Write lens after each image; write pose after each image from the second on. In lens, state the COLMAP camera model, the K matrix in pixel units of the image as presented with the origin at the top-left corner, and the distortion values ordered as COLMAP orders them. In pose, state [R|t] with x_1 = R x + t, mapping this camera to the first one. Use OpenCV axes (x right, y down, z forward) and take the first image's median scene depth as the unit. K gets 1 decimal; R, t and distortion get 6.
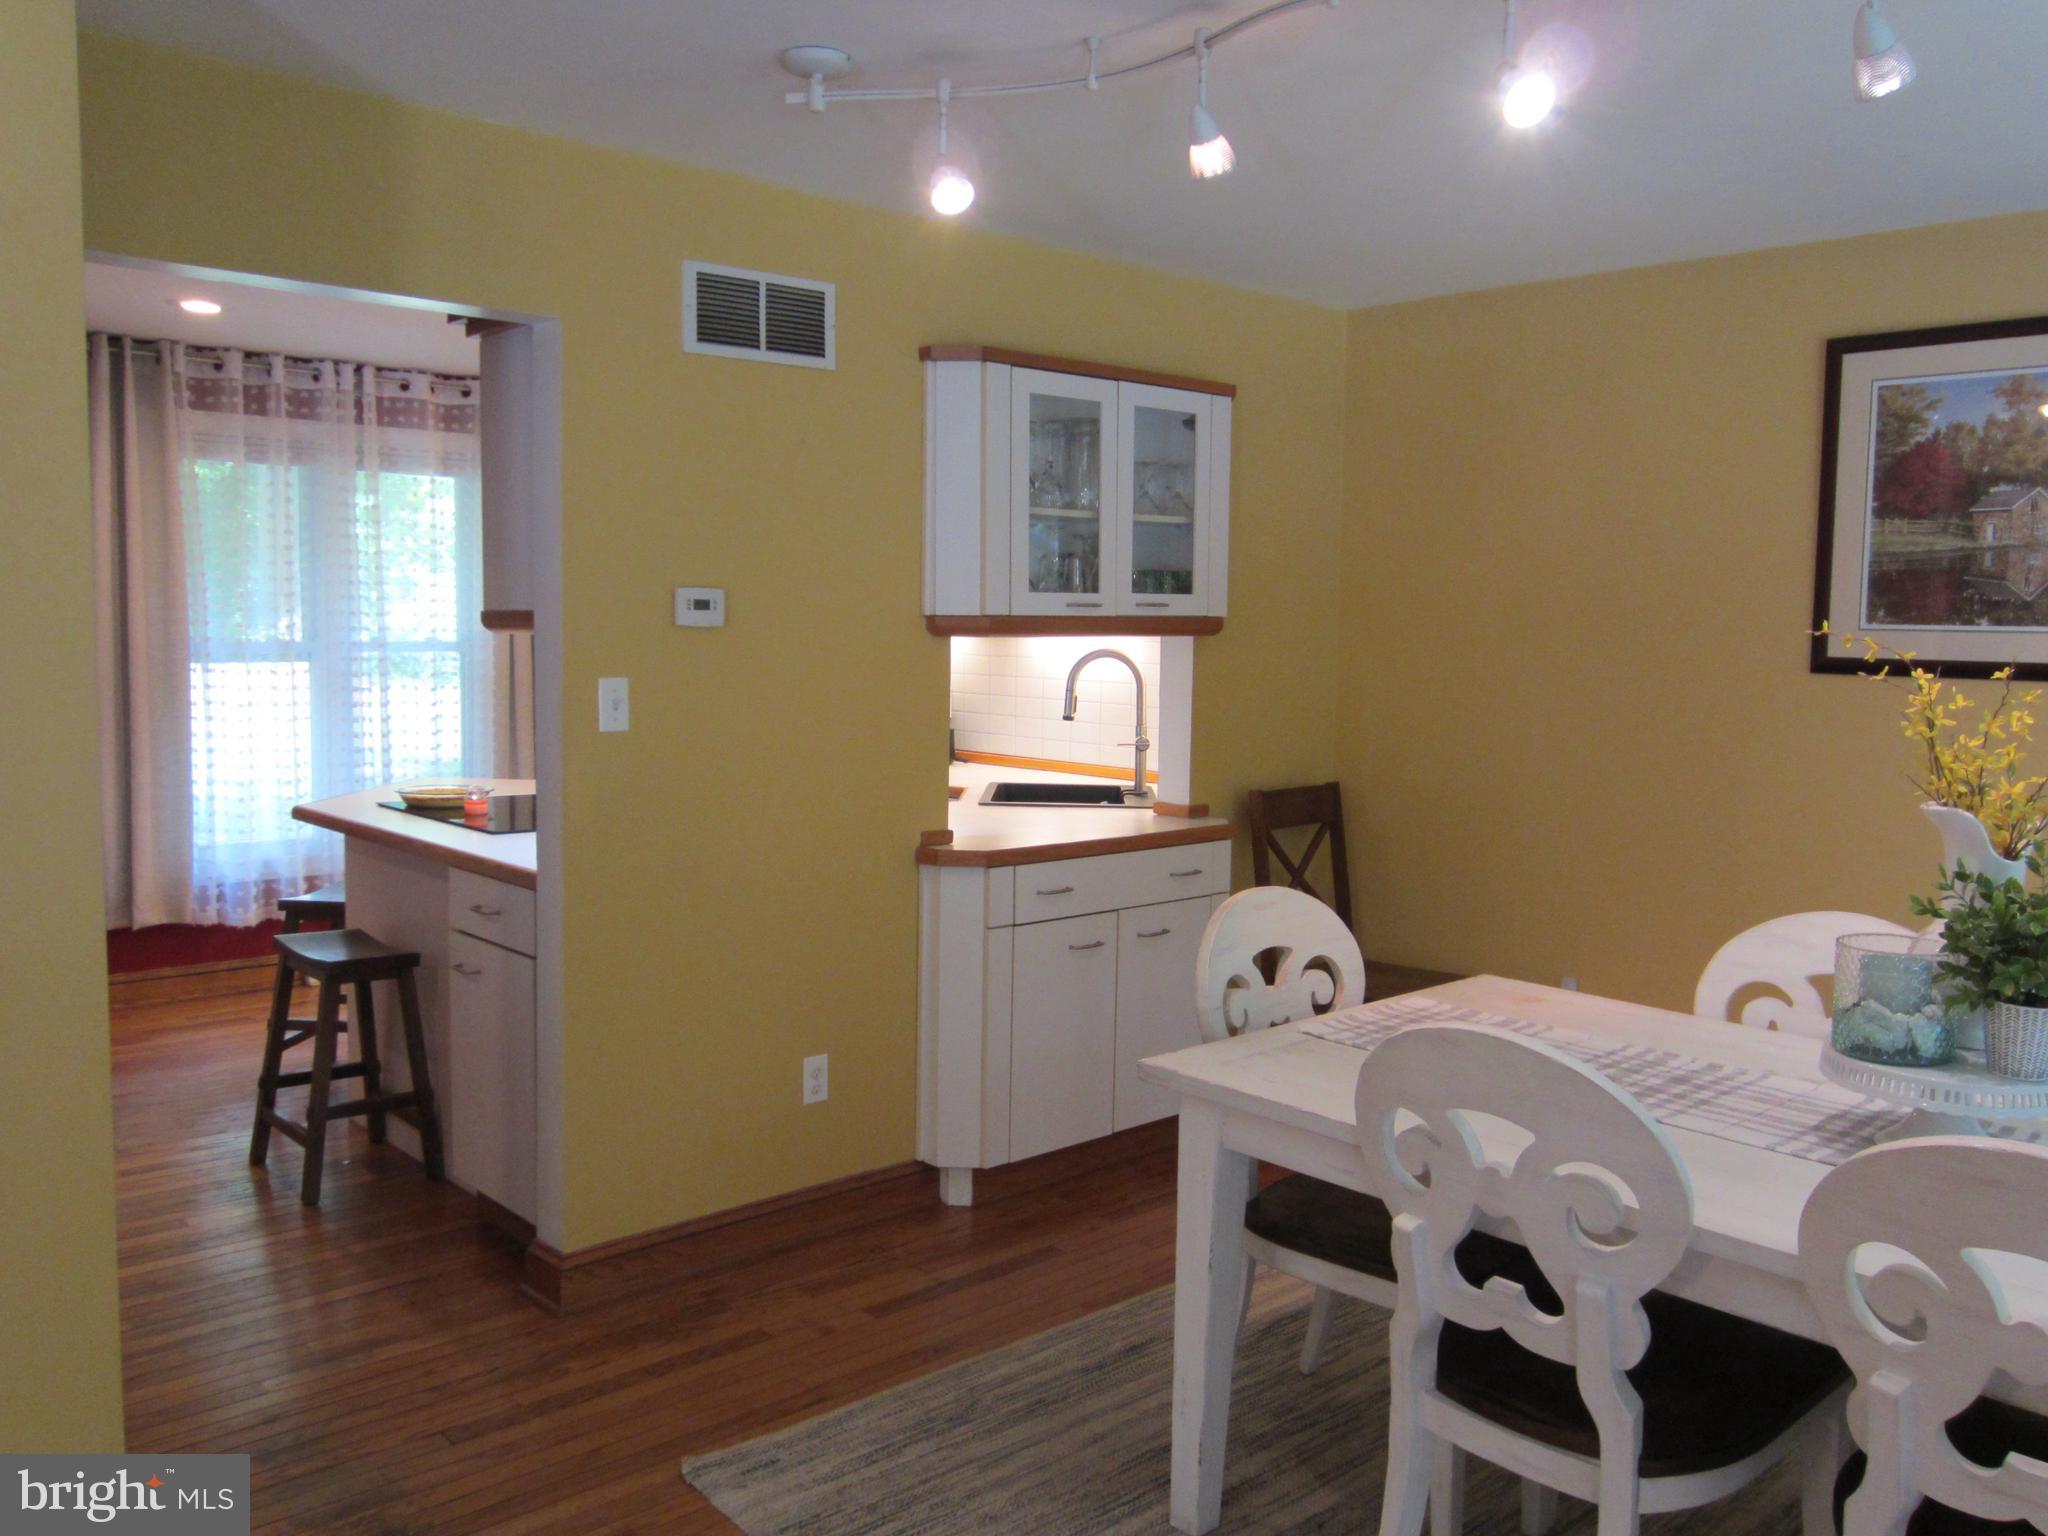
lens RADIAL K [[1640.5, 0, 1024.3], [0, 1640.5, 760.8], [0, 0, 1]] dist [-0.015535, 0.002837]
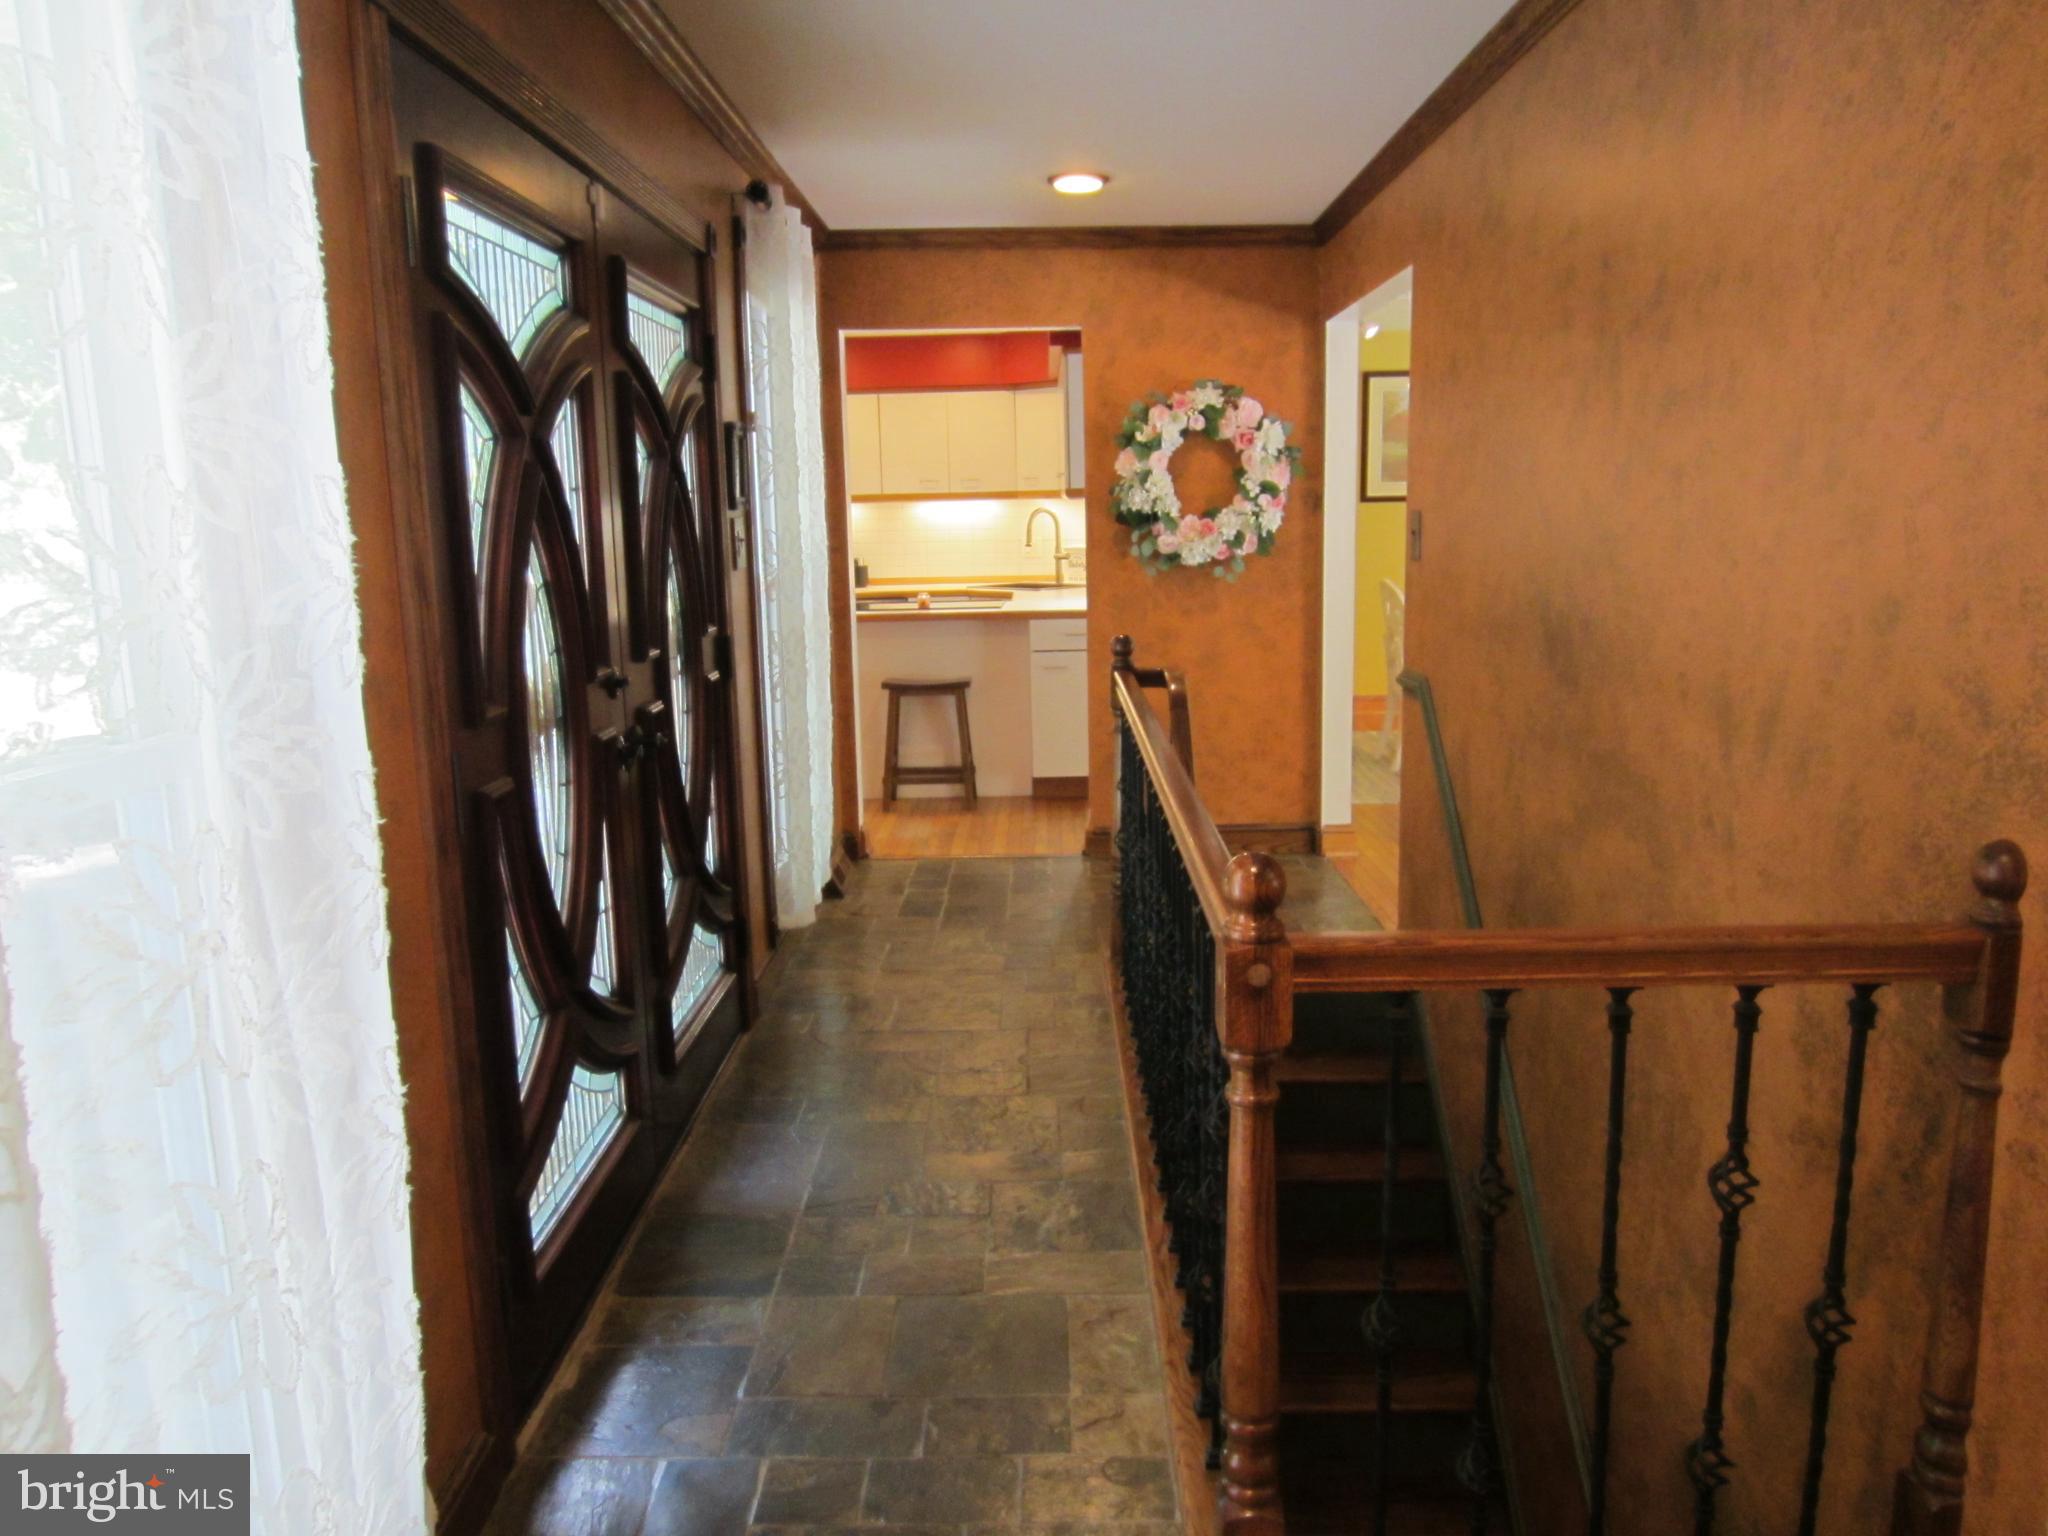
lens RADIAL K [[1465.7, 0, 1023.3], [0, 1465.7, 769.1], [0, 0, 1]] dist [-0.012136, 0.001615]
pose [[0.695831, -0.157856, 0.700643, -1.621894], [0.093777, 0.987164, 0.129278, 0.011801], [-0.712057, -0.024251, 0.701703, -0.250884]]
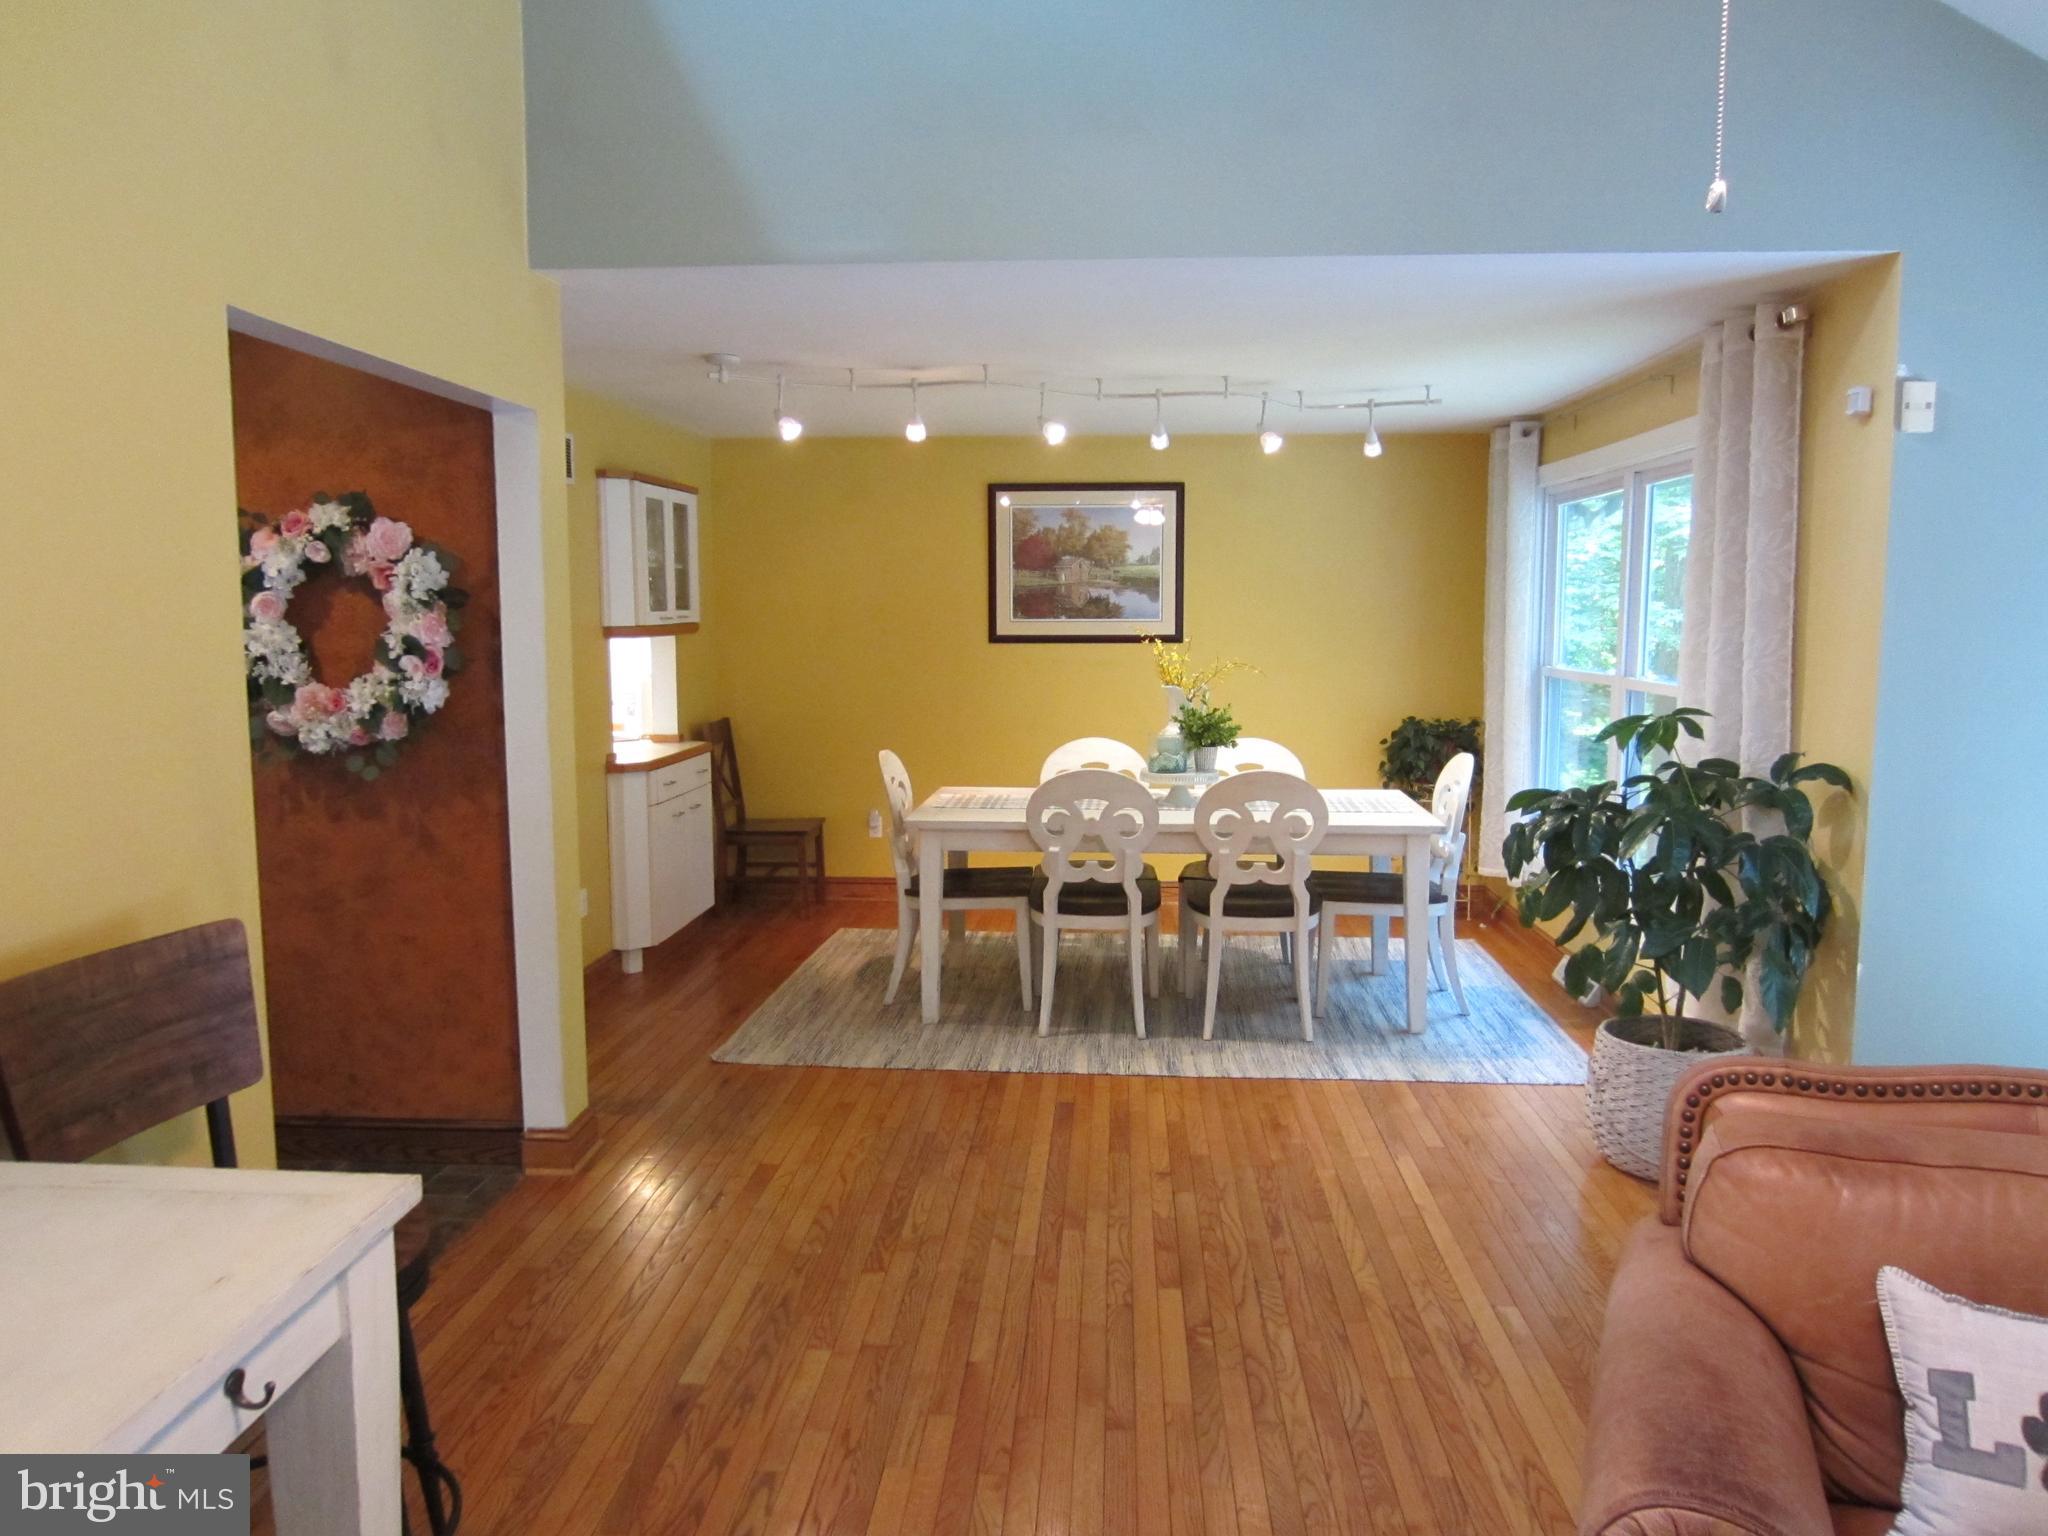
lens RADIAL K [[1465.7, 0, 1027.5], [0, 1465.7, 767.1], [0, 0, 1]] dist [-0.012136, 0.001615]
pose [[0.728481, -0.090279, 0.679091, -0.801050], [0.073523, 0.995856, 0.053520, 0.007652], [-0.681109, 0.010941, 0.732100, -0.417800]]
